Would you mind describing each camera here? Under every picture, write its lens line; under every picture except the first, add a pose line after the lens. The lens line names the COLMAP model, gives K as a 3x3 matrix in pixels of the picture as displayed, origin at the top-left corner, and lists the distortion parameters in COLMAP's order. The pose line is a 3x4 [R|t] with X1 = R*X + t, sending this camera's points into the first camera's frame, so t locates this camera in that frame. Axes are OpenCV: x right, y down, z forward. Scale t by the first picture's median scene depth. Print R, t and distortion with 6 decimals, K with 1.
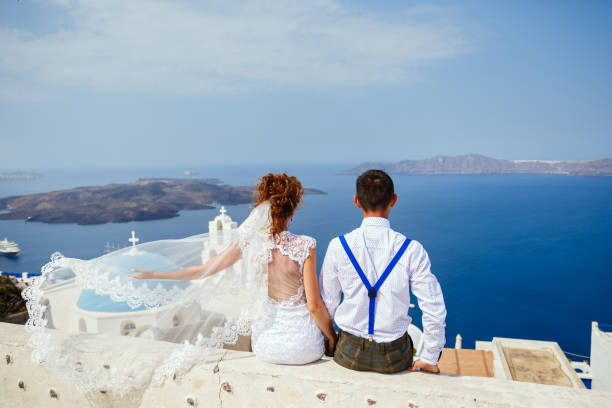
lens RADIAL K [[441.6, 0, 310.4], [0, 441.6, 205.6], [0, 0, 1]] dist [-0.076438, 0.084592]
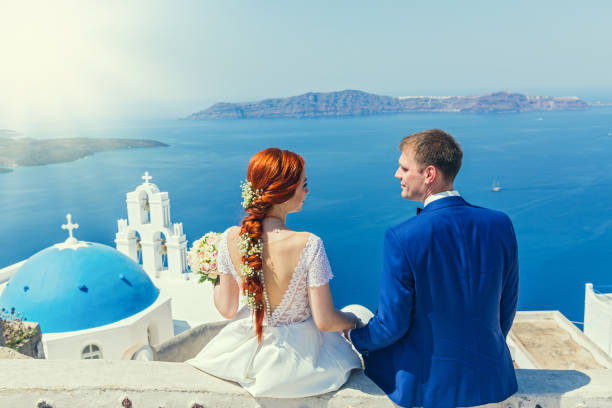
lens RADIAL K [[567.3, 0, 280.2], [0, 567.3, 188.9], [0, 0, 1]] dist [0.005411, 0.006006]
pose [[0.972871, -0.052651, 0.225279, -0.295160], [0.040827, 0.997549, 0.056827, -0.021178], [-0.227719, -0.046088, 0.972636, 0.041702]]
